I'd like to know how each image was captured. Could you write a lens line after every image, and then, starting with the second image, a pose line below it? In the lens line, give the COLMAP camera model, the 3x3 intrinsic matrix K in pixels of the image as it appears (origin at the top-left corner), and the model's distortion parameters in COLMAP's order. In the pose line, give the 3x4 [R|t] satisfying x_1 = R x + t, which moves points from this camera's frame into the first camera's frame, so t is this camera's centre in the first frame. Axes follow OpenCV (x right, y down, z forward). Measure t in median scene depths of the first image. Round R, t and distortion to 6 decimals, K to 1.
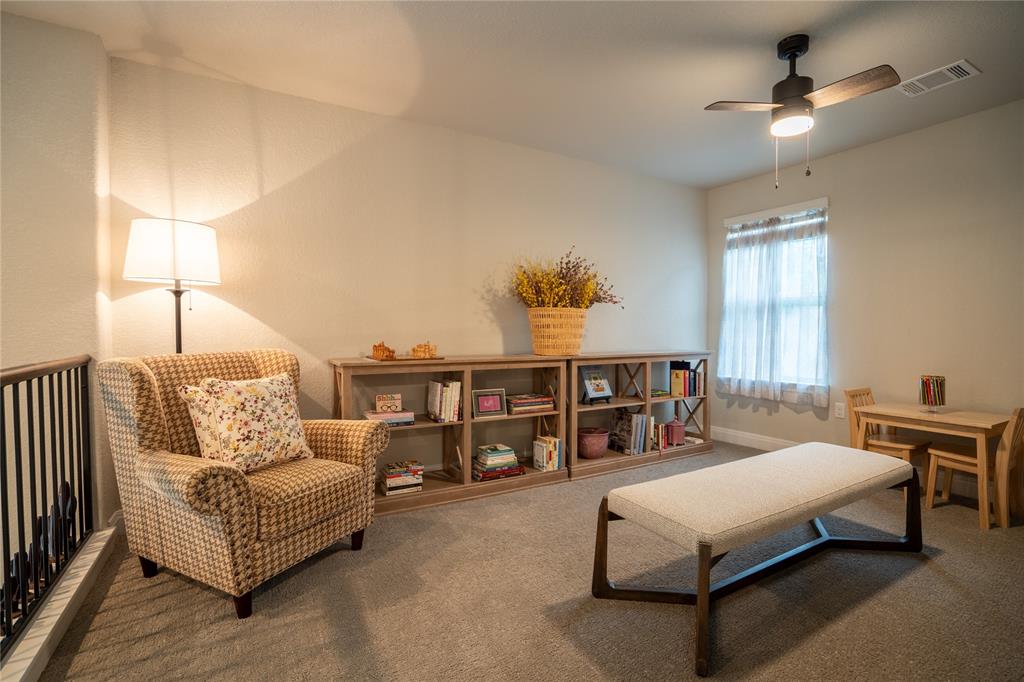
lens RADIAL K [[469.5, 0, 508.7], [0, 469.5, 338.1], [0, 0, 1]] dist [-0.056323, 0.021347]
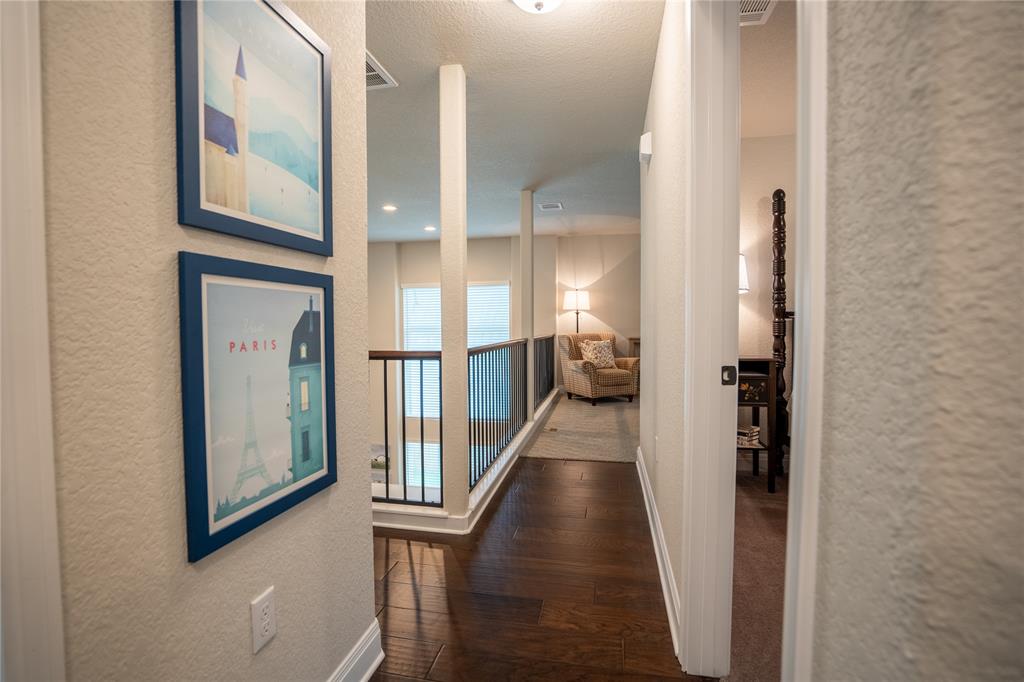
lens RADIAL K [[469.5, 0, 508.7], [0, 469.5, 338.1], [0, 0, 1]] dist [-0.056323, 0.021347]
pose [[0.742271, 0.011104, -0.670008, 1.078954], [-0.007251, 0.999937, 0.008538, 0.045640], [0.670061, -0.001479, 0.742305, -1.698887]]
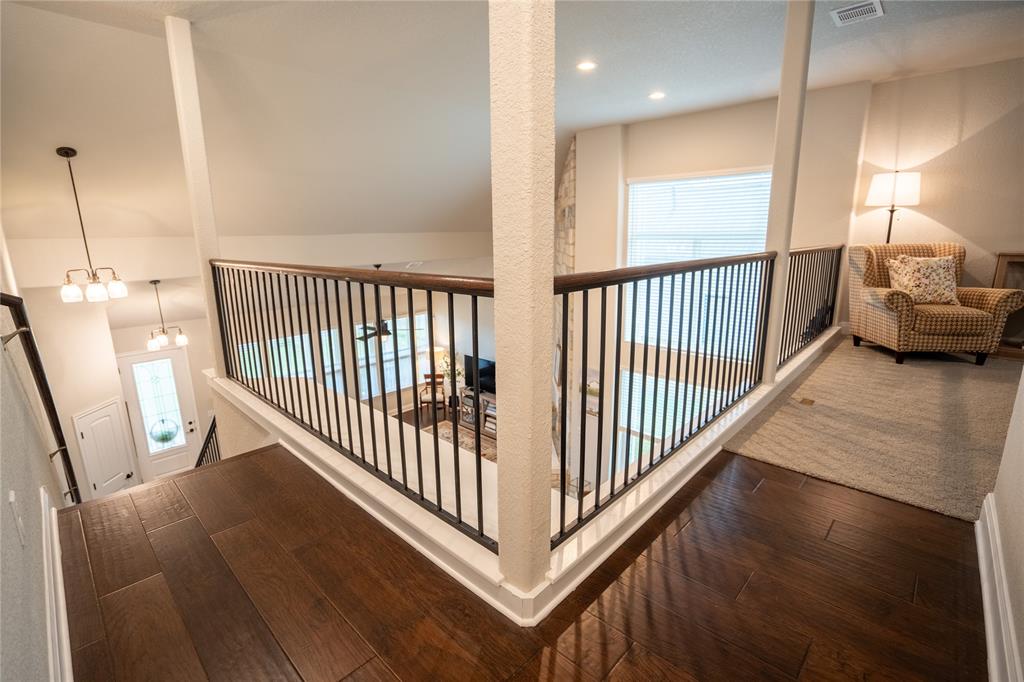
lens RADIAL K [[469.5, 0, 508.7], [0, 469.5, 338.1], [0, 0, 1]] dist [-0.056323, 0.021347]
pose [[0.278334, 0.202403, -0.938916, 0.741916], [-0.008577, 0.978029, 0.208292, 0.038702], [0.960446, -0.049921, 0.273955, -1.114873]]
